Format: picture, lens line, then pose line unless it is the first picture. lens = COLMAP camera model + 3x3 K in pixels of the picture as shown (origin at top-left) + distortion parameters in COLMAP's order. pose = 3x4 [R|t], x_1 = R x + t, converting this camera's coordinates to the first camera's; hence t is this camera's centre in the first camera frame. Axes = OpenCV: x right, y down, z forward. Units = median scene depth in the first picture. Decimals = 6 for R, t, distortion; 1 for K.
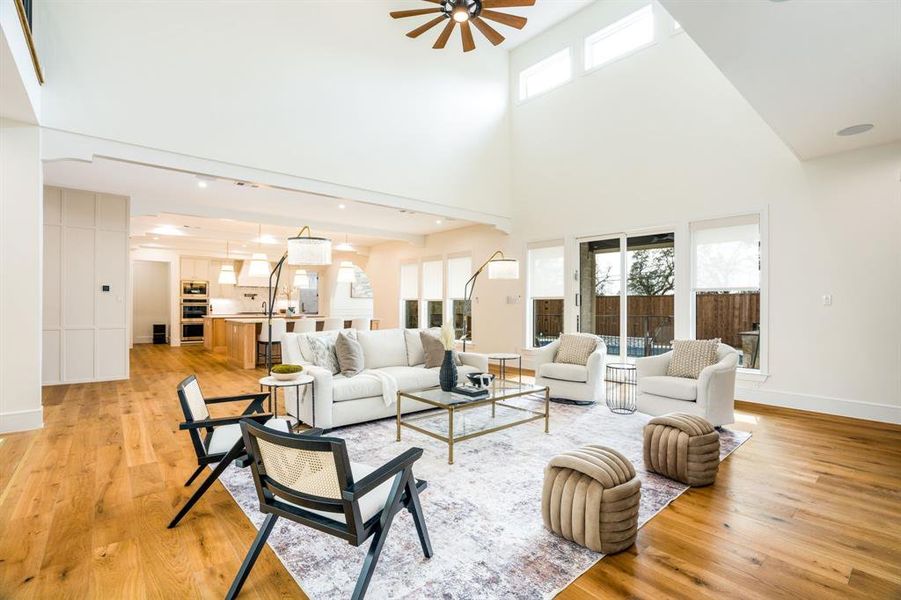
lens RADIAL K [[415.5, 0, 450.1], [0, 415.5, 304.6], [0, 0, 1]] dist [0.000828, -0.000067]
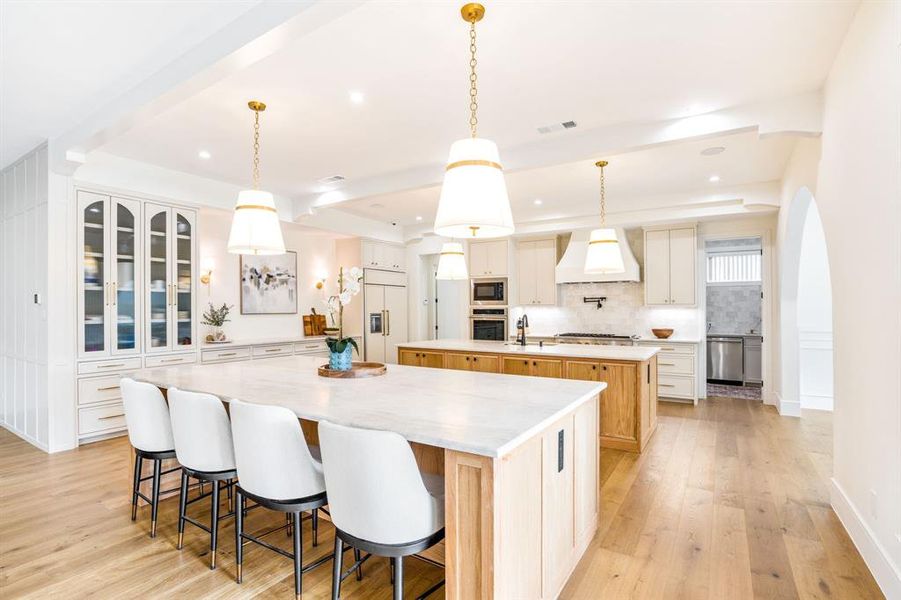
lens RADIAL K [[449.7, 0, 450.4], [0, 449.7, 305.1], [0, 0, 1]] dist [0.000013, 0.000002]
pose [[0.316781, -0.011554, -0.948428, -0.013354], [0.002482, 0.999932, -0.011352, -0.010976], [0.948495, 0.001242, 0.316788, 0.729428]]
